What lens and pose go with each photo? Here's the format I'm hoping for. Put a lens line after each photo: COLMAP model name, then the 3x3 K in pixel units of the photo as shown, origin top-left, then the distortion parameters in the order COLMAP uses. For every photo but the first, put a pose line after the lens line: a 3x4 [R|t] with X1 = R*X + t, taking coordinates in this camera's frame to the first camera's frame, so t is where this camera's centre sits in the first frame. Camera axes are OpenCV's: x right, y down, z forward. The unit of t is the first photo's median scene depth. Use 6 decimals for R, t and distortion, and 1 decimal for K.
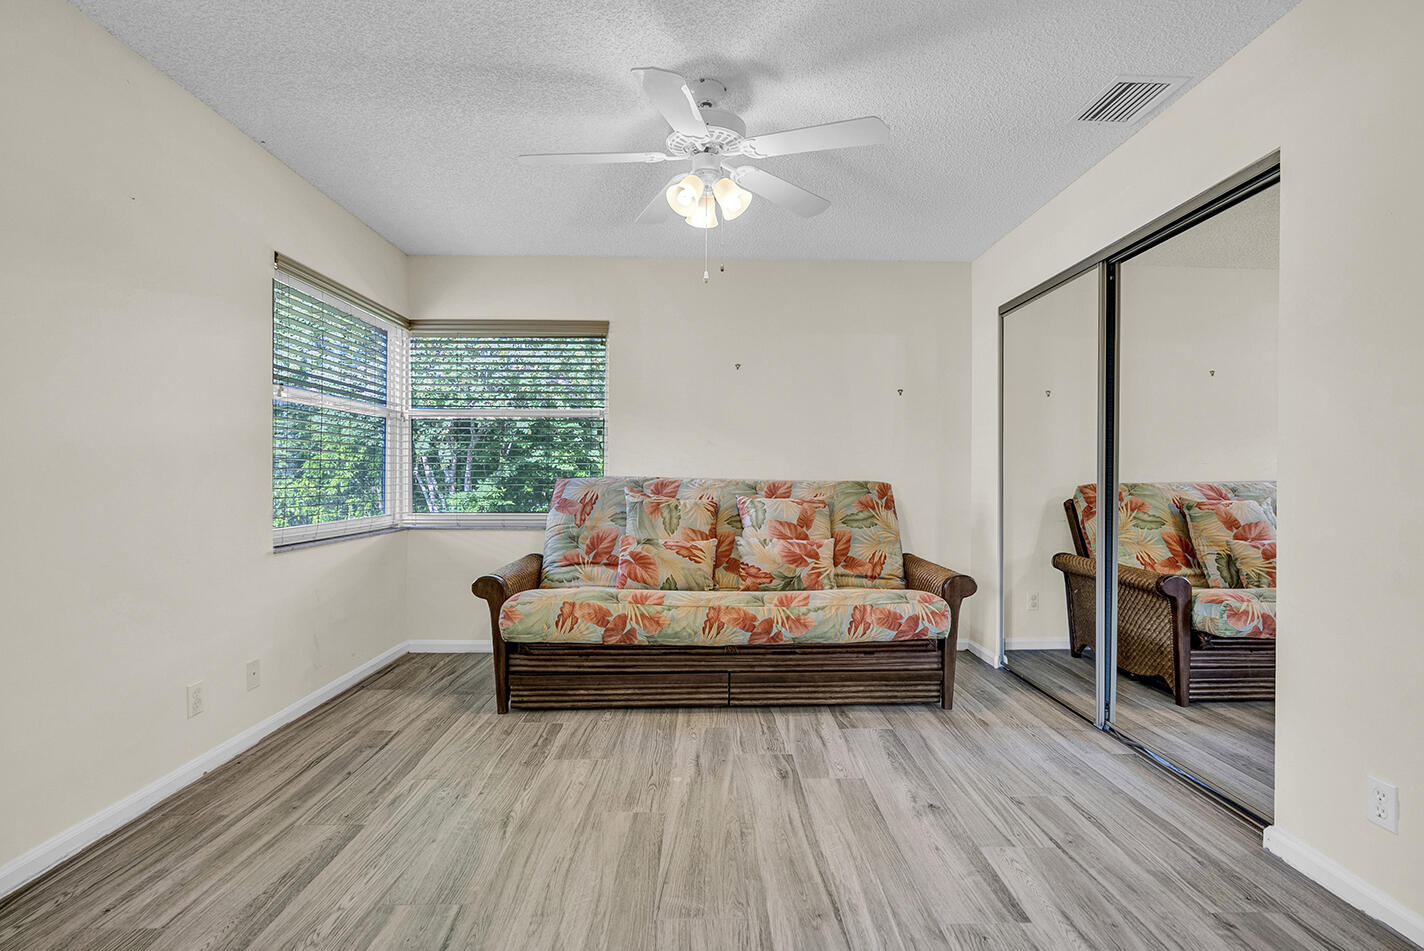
lens RADIAL K [[659.3, 0, 724.5], [0, 659.3, 474.1], [0, 0, 1]] dist [-0.008642, 0.003586]
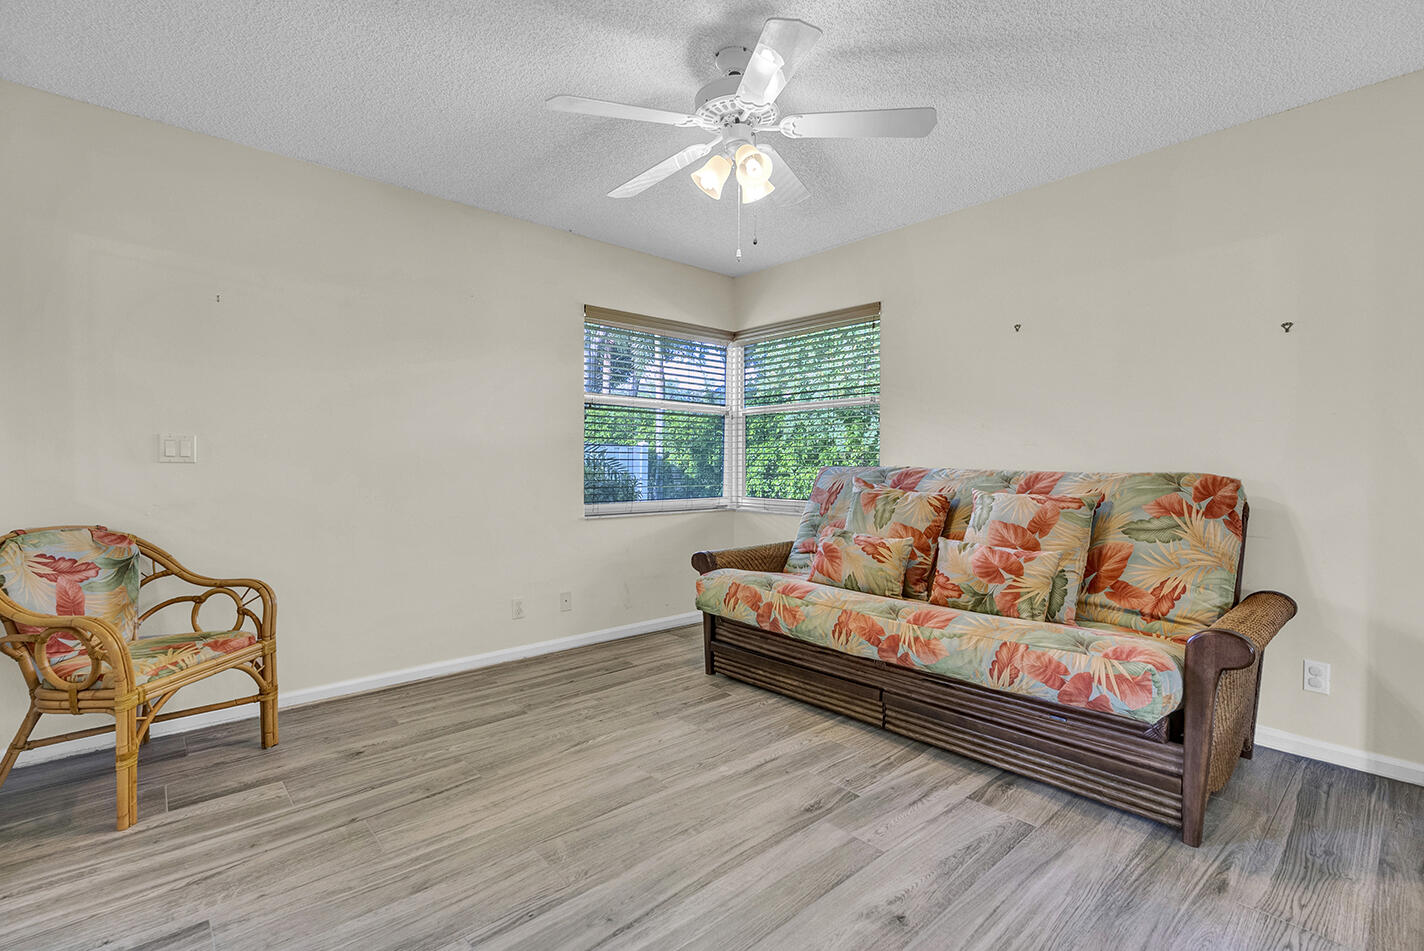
lens RADIAL K [[659.3, 0, 715.5], [0, 659.3, 475.4], [0, 0, 1]] dist [-0.008642, 0.003586]
pose [[0.642389, 0.011335, -0.766295, 0.524388], [0.000175, 0.999888, 0.014937, 0.004159], [0.766378, -0.009730, 0.642316, 0.274520]]
